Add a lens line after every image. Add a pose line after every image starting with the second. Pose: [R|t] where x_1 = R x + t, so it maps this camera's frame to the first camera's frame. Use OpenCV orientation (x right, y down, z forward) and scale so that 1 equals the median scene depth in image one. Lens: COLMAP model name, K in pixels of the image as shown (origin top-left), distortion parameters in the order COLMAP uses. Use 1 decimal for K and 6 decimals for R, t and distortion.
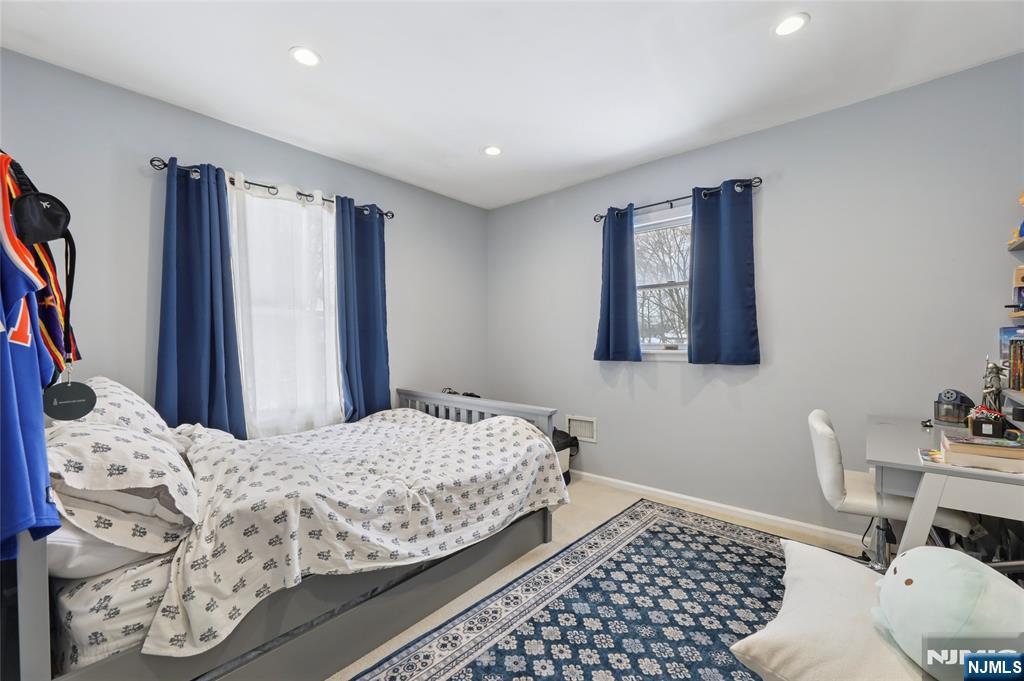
lens RADIAL K [[423.8, 0, 517.9], [0, 423.8, 334.3], [0, 0, 1]] dist [-0.001352, -0.000207]
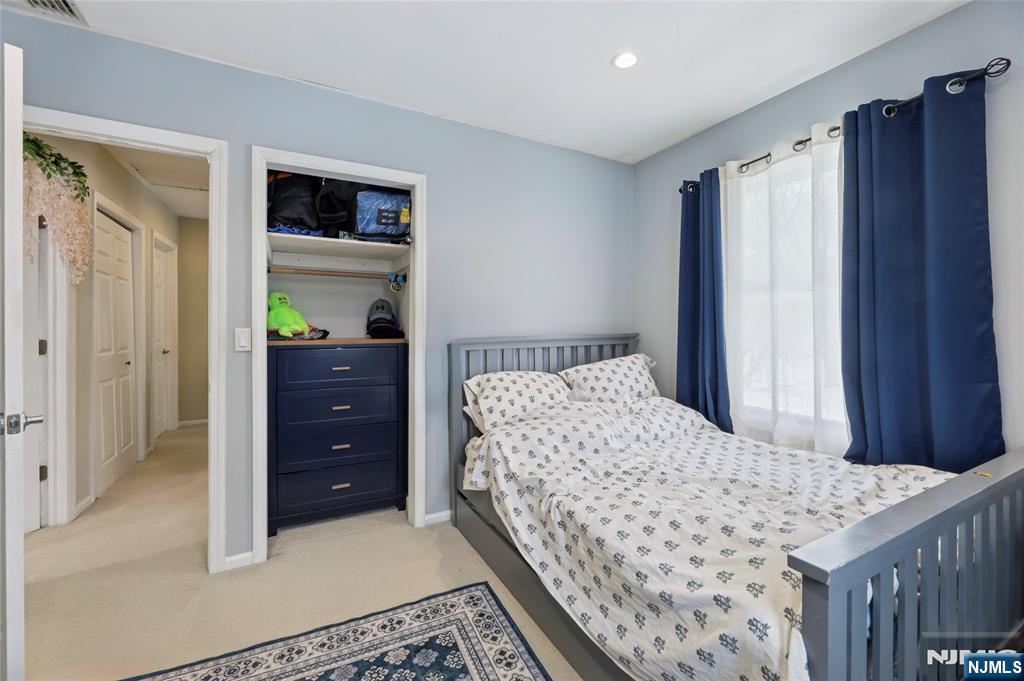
lens RADIAL K [[423.8, 0, 517.9], [0, 423.8, 334.3], [0, 0, 1]] dist [-0.001352, -0.000207]
pose [[-0.376564, 0.015898, -0.926254, 0.530783], [0.005755, 0.999874, 0.014822, 0.006464], [0.926373, 0.000251, -0.376608, 1.087011]]
